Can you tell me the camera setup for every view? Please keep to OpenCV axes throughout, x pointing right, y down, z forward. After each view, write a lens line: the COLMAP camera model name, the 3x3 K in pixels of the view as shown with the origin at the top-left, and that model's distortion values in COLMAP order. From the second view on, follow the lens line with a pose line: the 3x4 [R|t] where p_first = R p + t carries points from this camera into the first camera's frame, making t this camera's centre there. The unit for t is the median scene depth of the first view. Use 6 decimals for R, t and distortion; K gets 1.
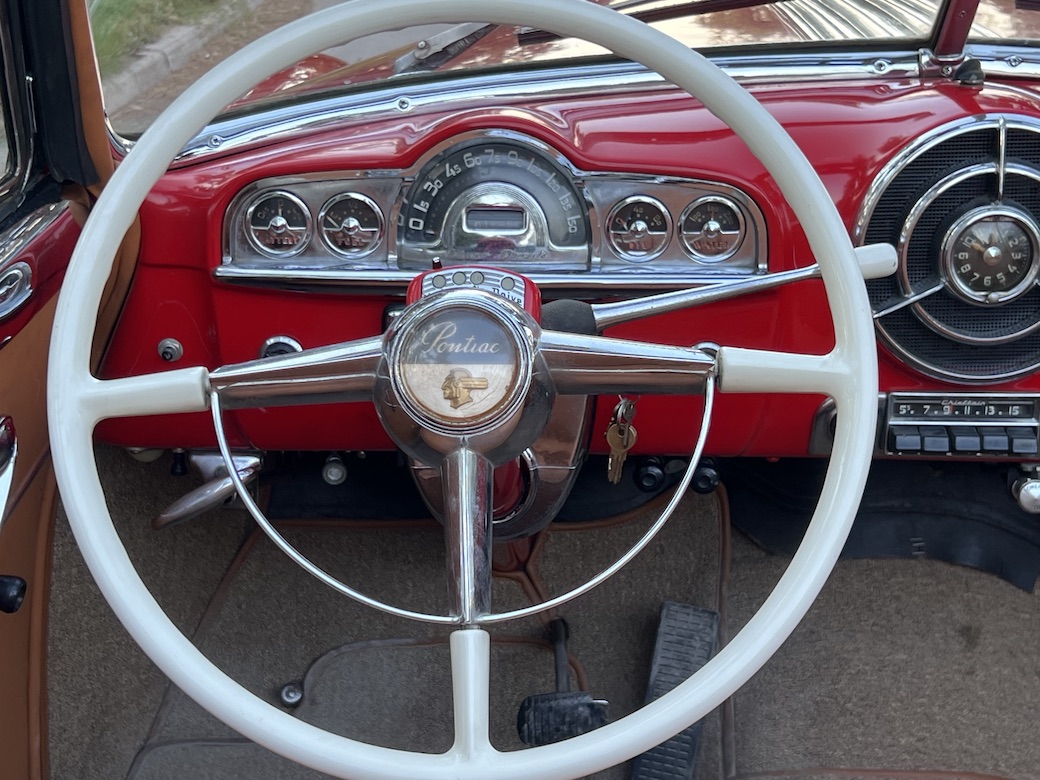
lens RADIAL K [[1670.0, 0, 520.0], [0, 1670.0, 390.0], [0, 0, 1]] dist [0.259690, -0.955866]
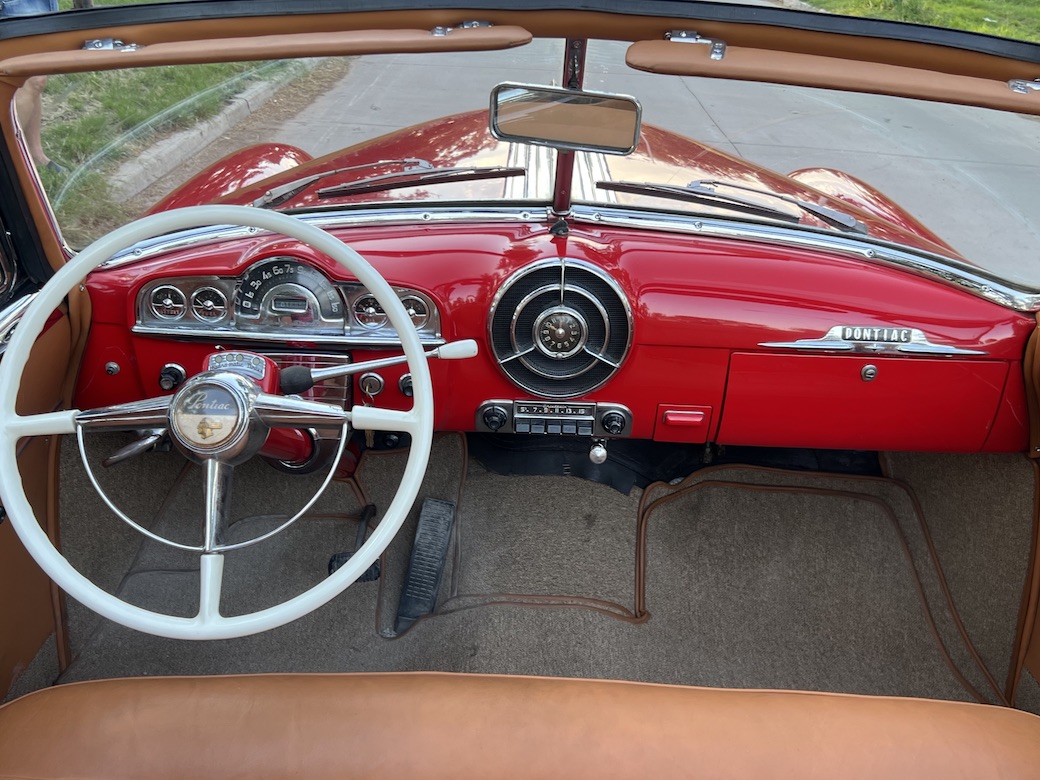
lens RADIAL K [[1052.3, 0, 525.3], [0, 1052.3, 369.5], [0, 0, 1]] dist [0.165301, -0.299936]
pose [[0.999464, 0.023666, 0.022607, 0.212640], [-0.025089, 0.997578, 0.064879, -0.111366], [-0.021017, -0.065411, 0.997637, -0.147441]]
